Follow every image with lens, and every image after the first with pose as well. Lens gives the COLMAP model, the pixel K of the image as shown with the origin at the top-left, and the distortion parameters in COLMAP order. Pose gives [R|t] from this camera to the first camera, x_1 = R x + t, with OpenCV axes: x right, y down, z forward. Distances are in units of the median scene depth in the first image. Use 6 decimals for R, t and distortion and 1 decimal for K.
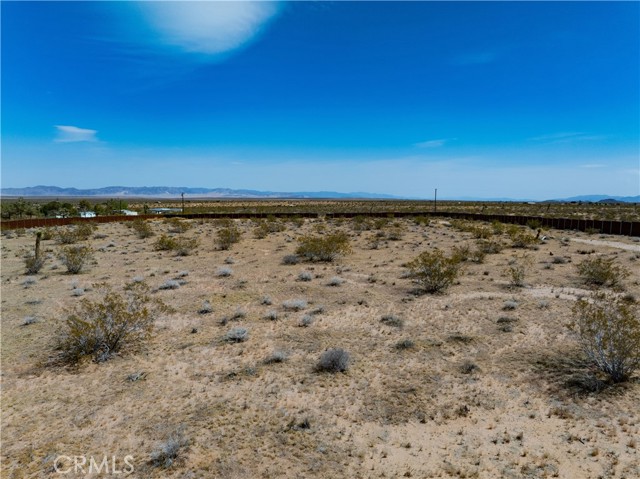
lens RADIAL K [[454.1, 0, 320.9], [0, 454.1, 236.5], [0, 0, 1]] dist [-0.039219, 0.006190]
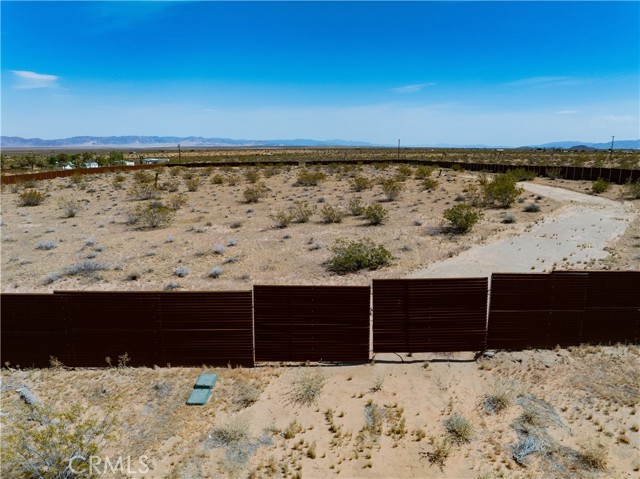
lens RADIAL K [[454.1, 0, 318.1], [0, 454.1, 251.7], [0, 0, 1]] dist [-0.039219, 0.006190]
pose [[0.998876, -0.018449, 0.043652, -0.006180], [0.011949, 0.989399, 0.144729, 0.005598], [-0.045859, -0.144044, 0.988508, -0.099799]]
